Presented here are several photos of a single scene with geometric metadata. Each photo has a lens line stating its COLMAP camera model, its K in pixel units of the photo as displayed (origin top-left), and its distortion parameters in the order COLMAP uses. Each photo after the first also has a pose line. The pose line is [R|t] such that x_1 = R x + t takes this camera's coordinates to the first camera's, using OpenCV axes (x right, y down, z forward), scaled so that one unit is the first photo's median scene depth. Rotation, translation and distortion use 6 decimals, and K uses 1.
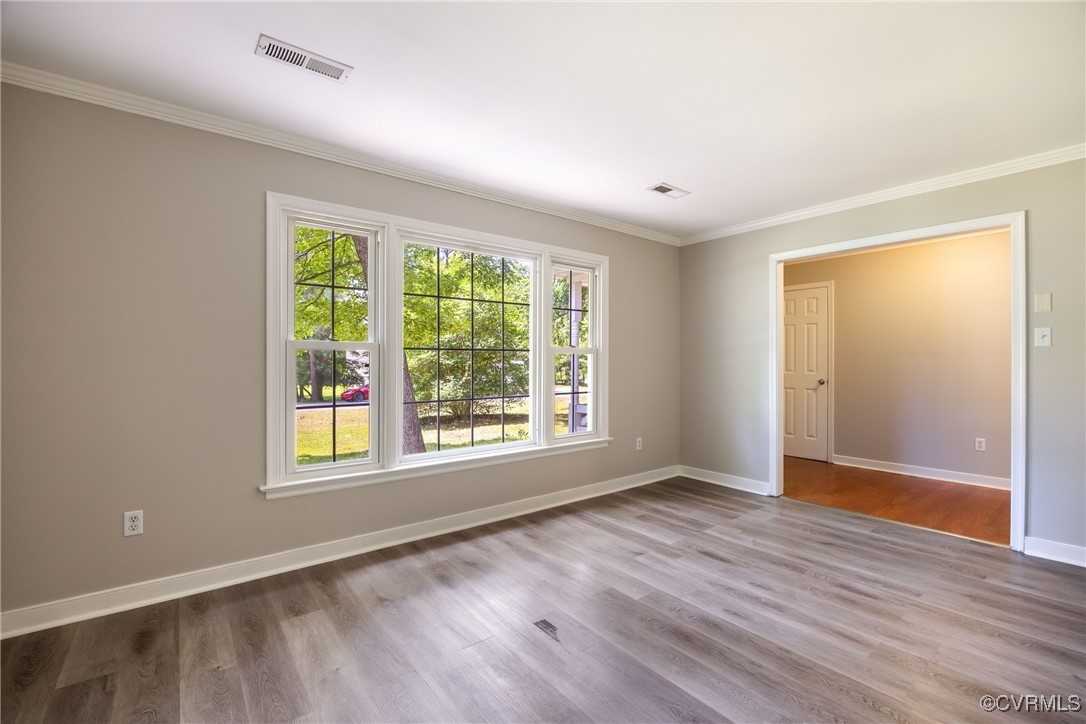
lens RADIAL K [[482.6, 0, 537.7], [0, 482.6, 367.3], [0, 0, 1]] dist [-0.015070, 0.000534]
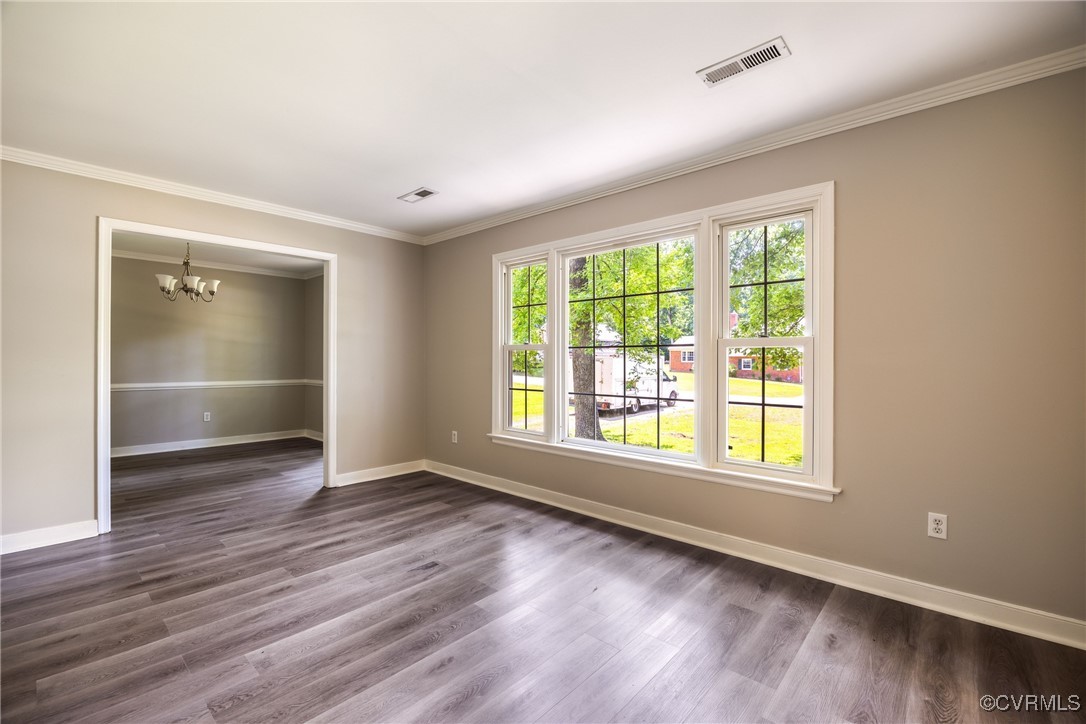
lens RADIAL K [[482.6, 0, 539.7], [0, 482.6, 360.5], [0, 0, 1]] dist [-0.015070, 0.000534]
pose [[0.149386, -0.001262, -0.988778, 1.006590], [-0.017915, 0.999832, -0.003983, 0.000406], [0.988617, 0.018309, 0.149339, 0.839306]]
